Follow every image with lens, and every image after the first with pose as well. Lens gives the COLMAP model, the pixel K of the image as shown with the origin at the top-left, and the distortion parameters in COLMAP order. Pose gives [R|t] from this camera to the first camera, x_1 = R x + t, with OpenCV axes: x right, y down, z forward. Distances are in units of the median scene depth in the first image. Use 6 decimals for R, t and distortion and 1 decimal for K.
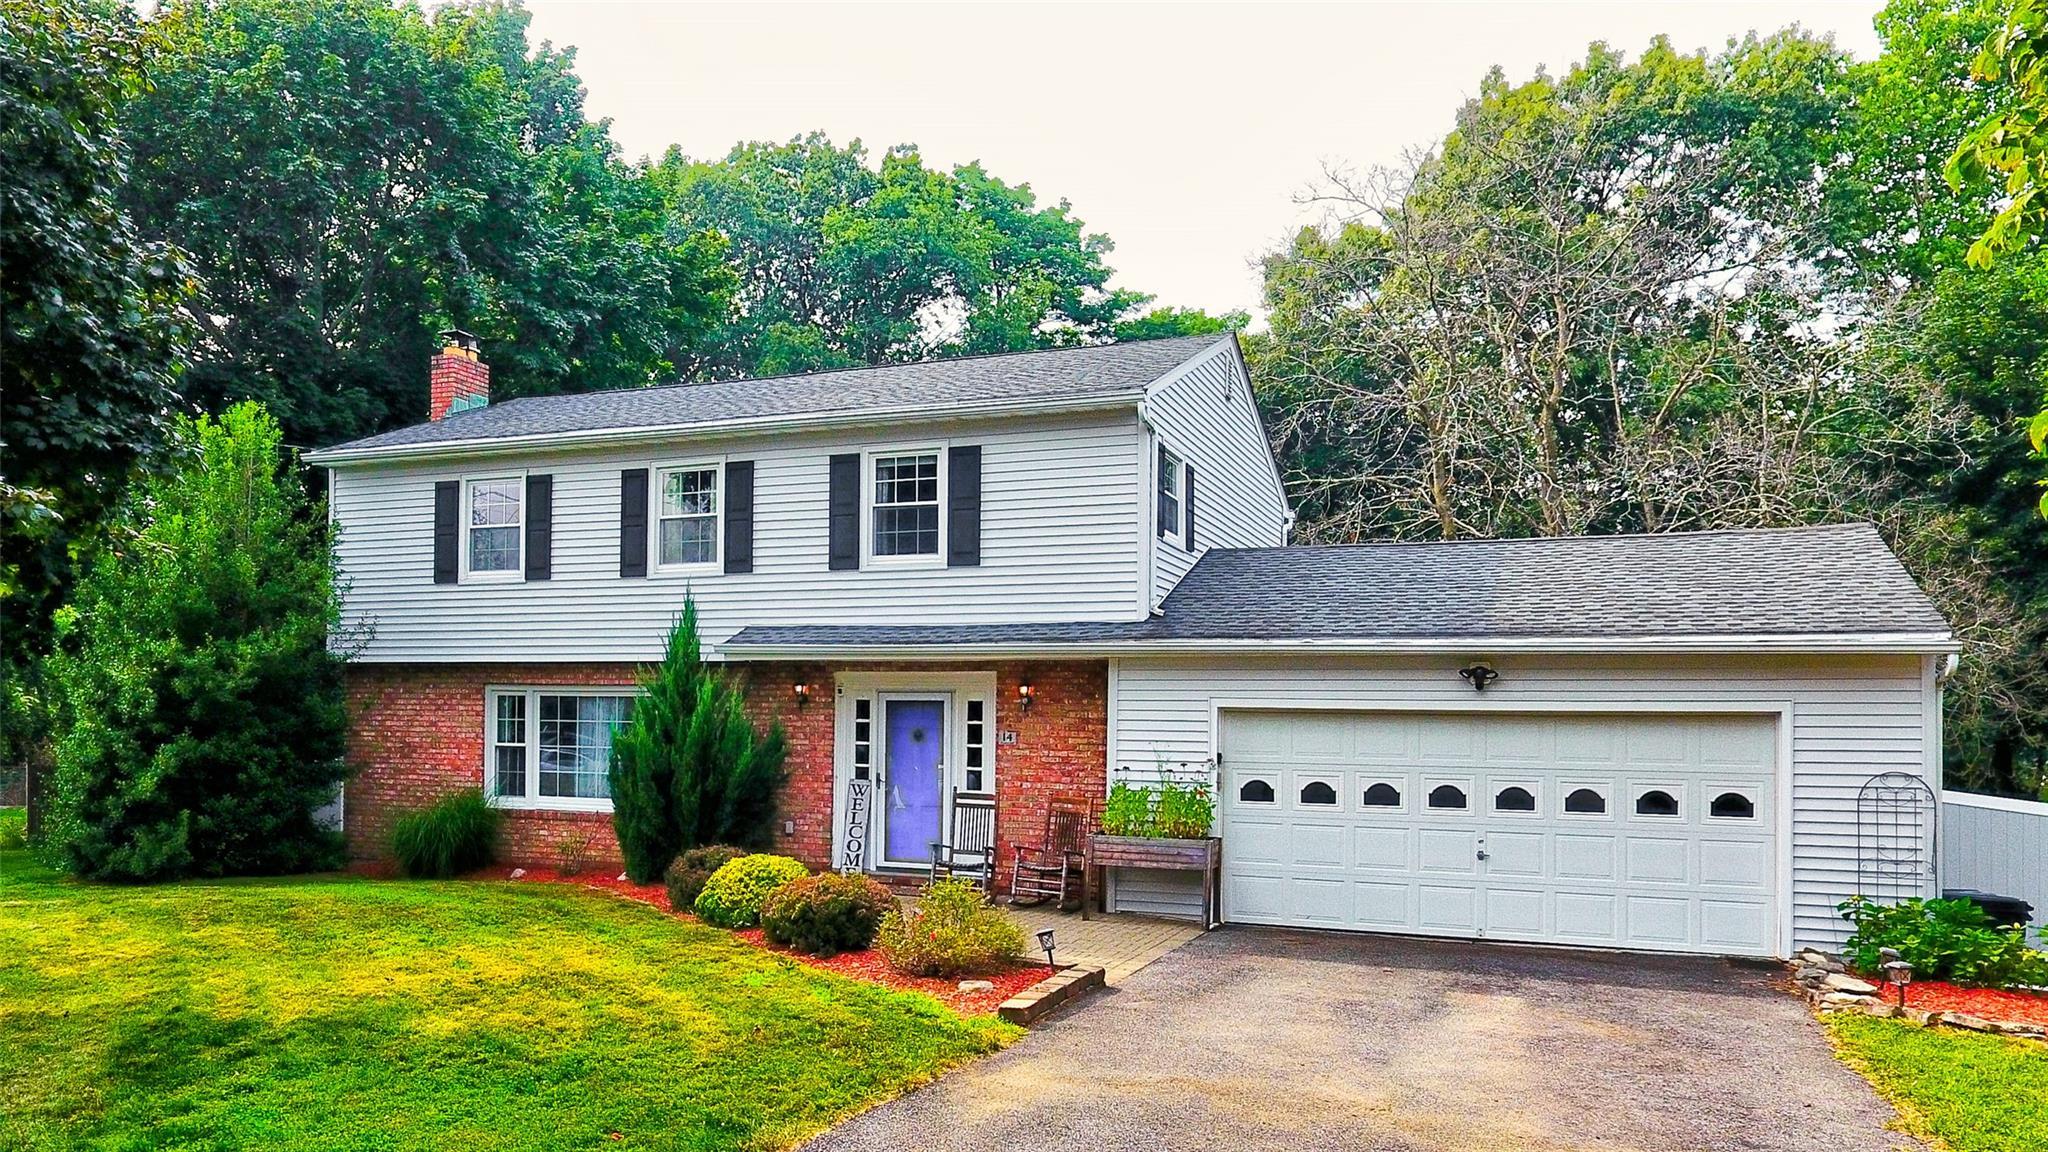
lens RADIAL K [[1553.2, 0, 831.9], [0, 1553.2, 692.1], [0, 0, 1]] dist [-0.007879, 0.007816]
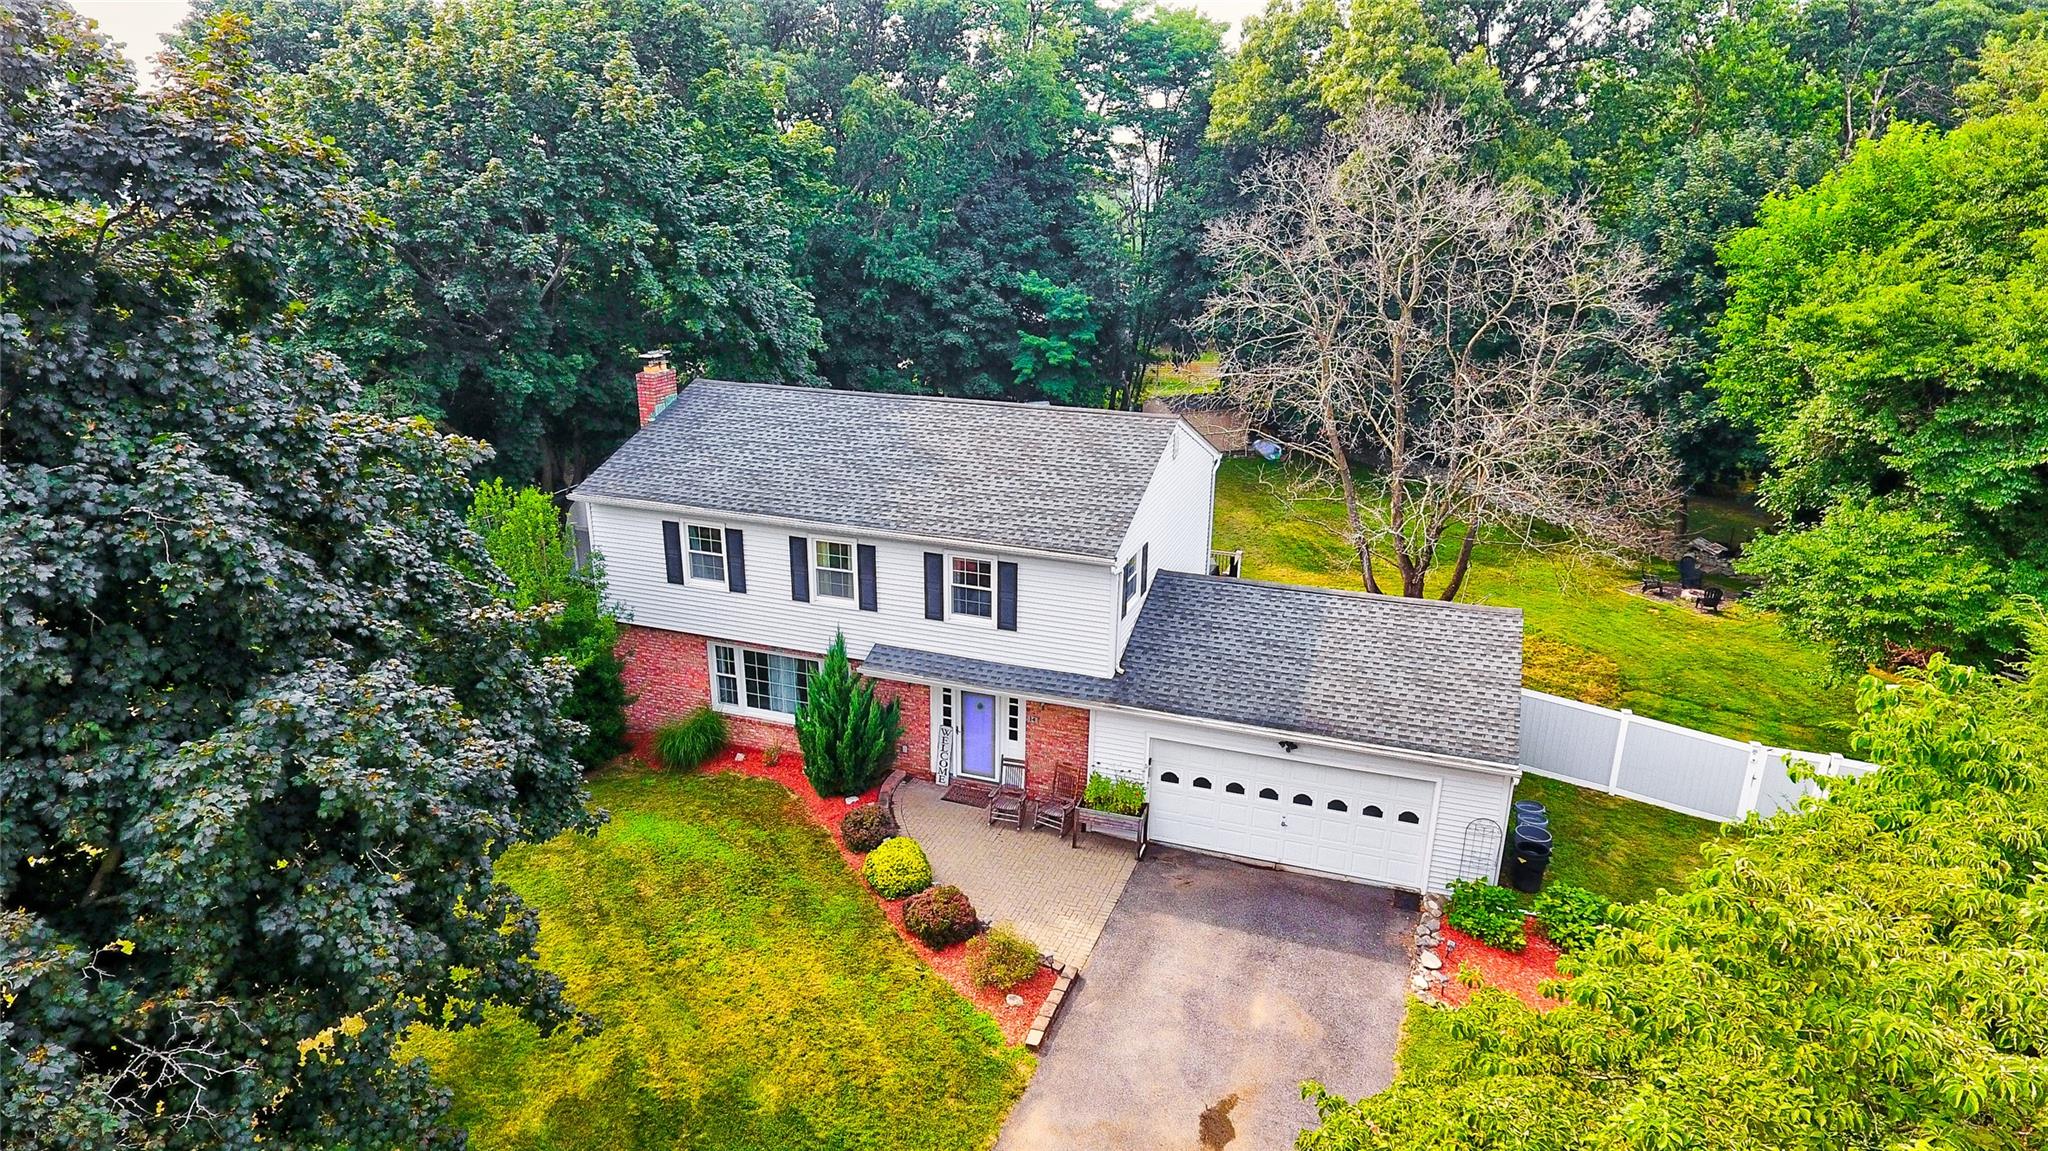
lens RADIAL K [[1183.1, 0, 1023.5], [0, 1183.1, 628.1], [0, 0, 1]] dist [-0.003368, 0.000109]
pose [[0.995254, -0.031954, 0.091919, -0.013571], [-0.001706, 0.938676, 0.344796, -0.499903], [-0.097300, -0.343317, 0.934166, -0.179953]]
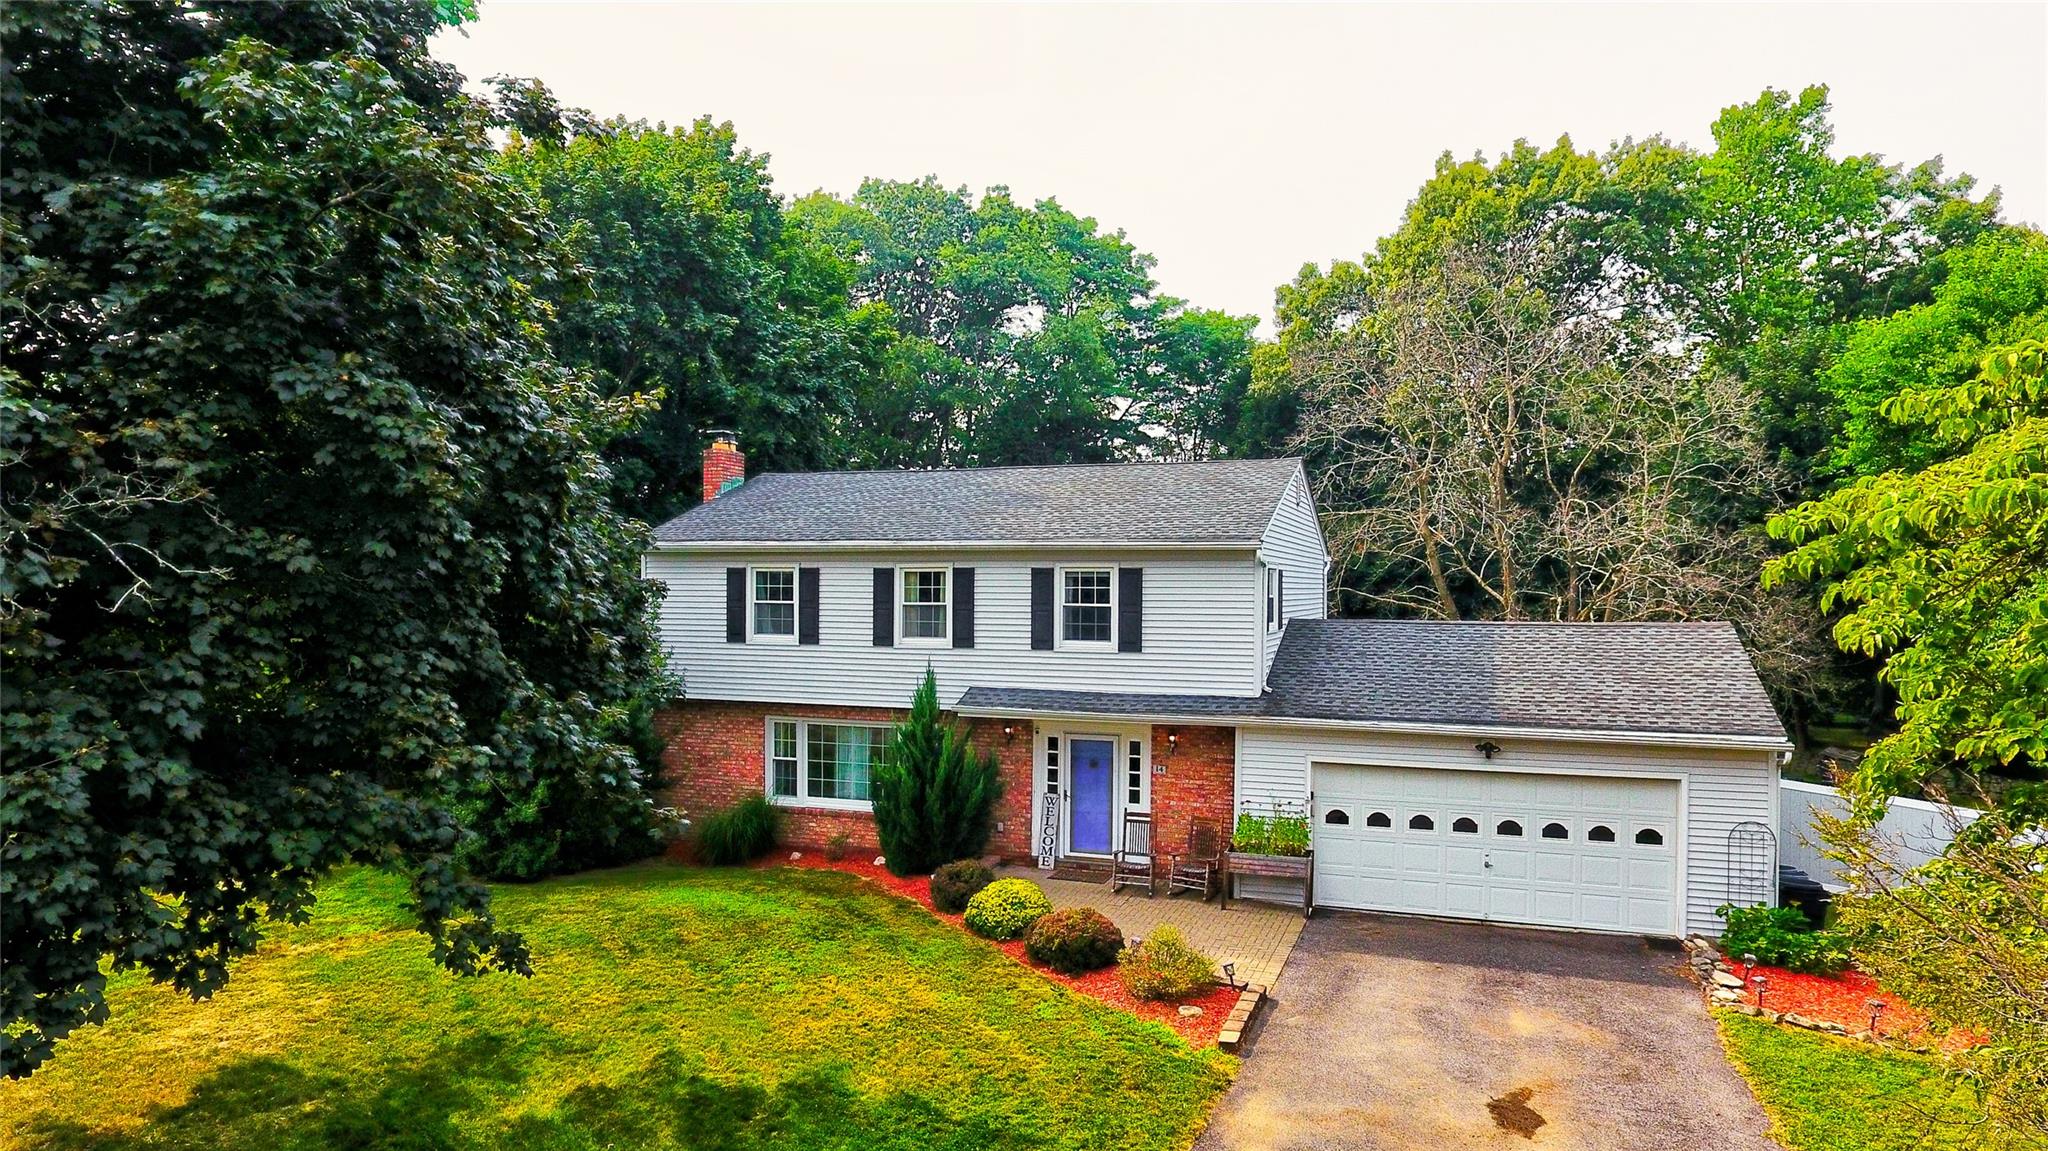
lens RADIAL K [[1233.0, 0, 1035.7], [0, 1233.0, 606.5], [0, 0, 1]] dist [-0.004676, 0.001976]
pose [[0.995179, -0.009651, 0.097602, -0.106116], [0.006787, 0.999538, 0.029633, -0.150099], [-0.097843, -0.028828, 0.994784, -0.109374]]
